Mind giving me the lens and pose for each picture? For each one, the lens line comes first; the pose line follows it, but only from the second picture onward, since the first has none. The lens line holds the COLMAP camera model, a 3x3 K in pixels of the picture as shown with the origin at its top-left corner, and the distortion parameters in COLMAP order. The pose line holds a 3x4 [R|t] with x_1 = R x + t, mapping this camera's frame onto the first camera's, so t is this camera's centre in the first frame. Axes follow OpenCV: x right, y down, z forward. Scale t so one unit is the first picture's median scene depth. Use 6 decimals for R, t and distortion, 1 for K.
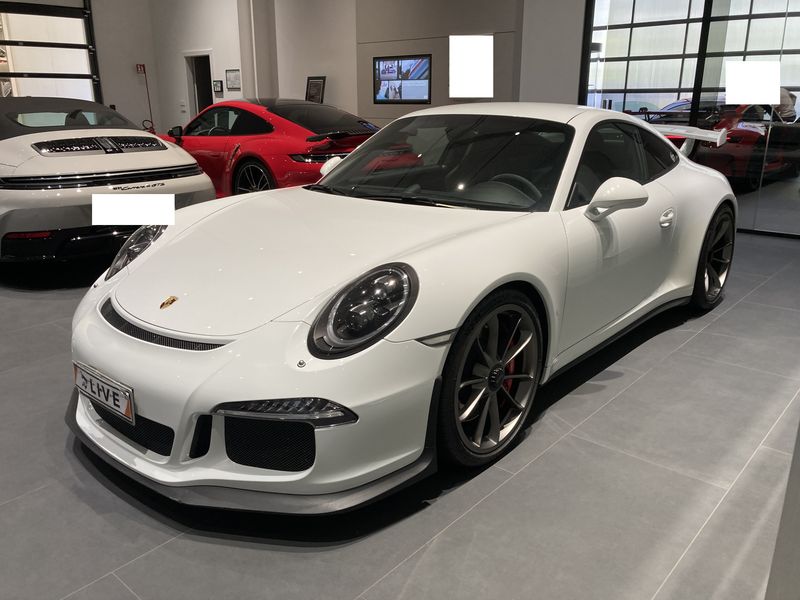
lens RADIAL K [[654.2, 0, 403.8], [0, 654.2, 297.3], [0, 0, 1]] dist [0.022832, -0.020964]
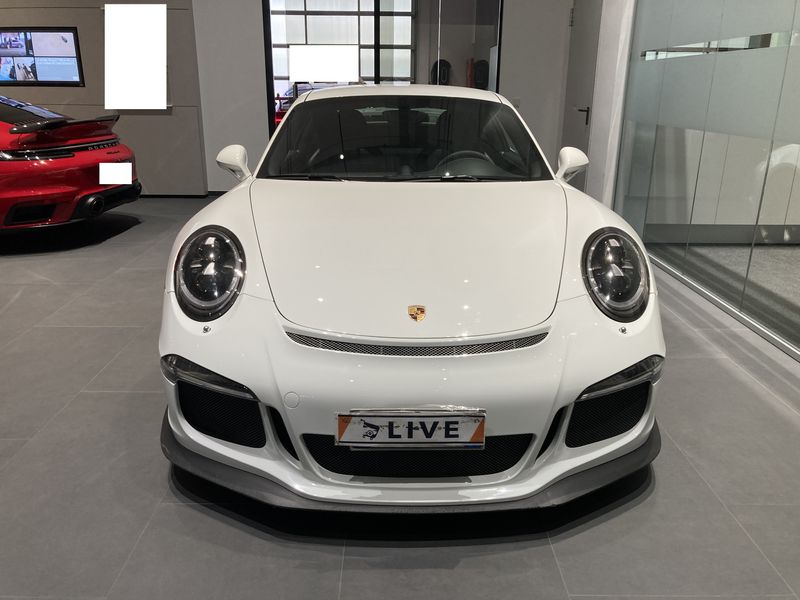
lens RADIAL K [[654.2, 0, 402.2], [0, 654.2, 303.6], [0, 0, 1]] dist [0.022832, -0.020964]
pose [[0.748217, -0.201675, 0.632059, -0.325225], [0.184836, 0.978325, 0.093356, -0.030940], [-0.637187, 0.046977, 0.769276, 0.126100]]
